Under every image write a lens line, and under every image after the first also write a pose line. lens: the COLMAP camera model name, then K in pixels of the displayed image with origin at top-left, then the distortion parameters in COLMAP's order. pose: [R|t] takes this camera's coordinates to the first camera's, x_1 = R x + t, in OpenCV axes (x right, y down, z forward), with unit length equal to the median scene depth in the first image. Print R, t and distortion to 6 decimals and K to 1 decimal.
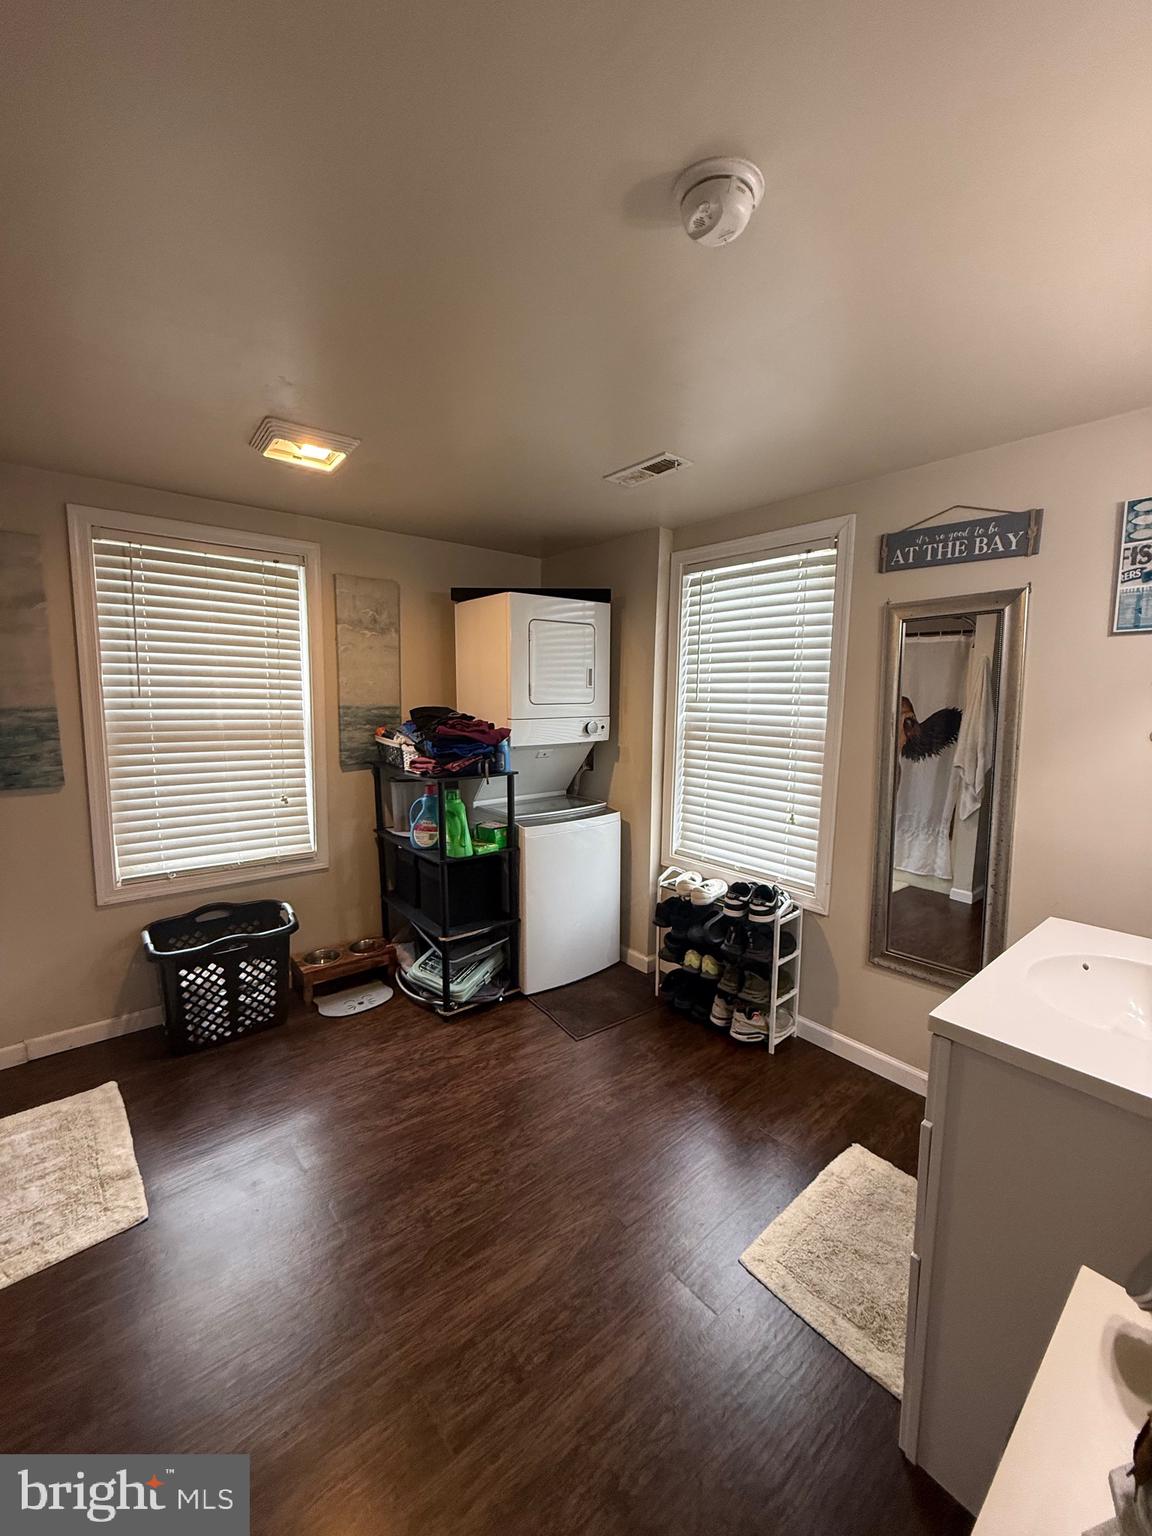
lens RADIAL K [[607.1, 0, 579.7], [0, 607.1, 759.0], [0, 0, 1]] dist [0.000748, -0.000304]
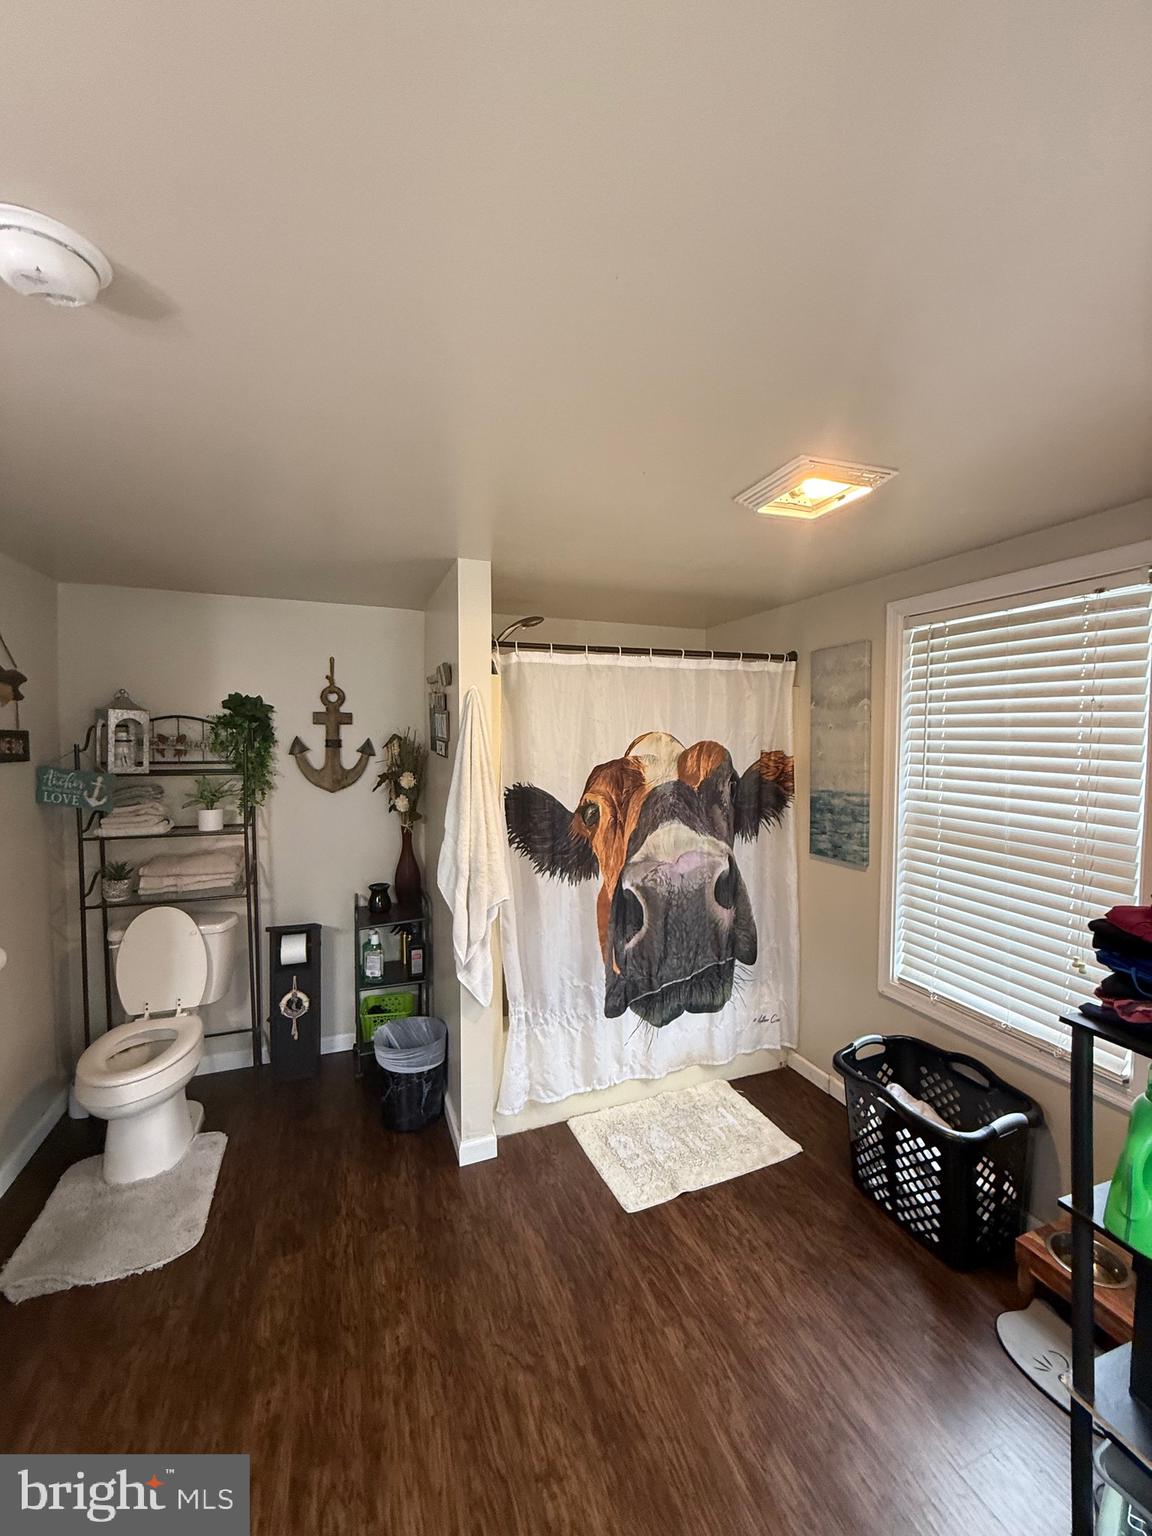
lens RADIAL K [[607.1, 0, 577.5], [0, 607.1, 762.7], [0, 0, 1]] dist [0.000748, -0.000304]
pose [[-0.319564, 0.027239, -0.947173, 0.334853], [-0.110581, 0.991685, 0.065828, -0.156869], [0.941090, 0.125775, -0.313895, 0.860748]]
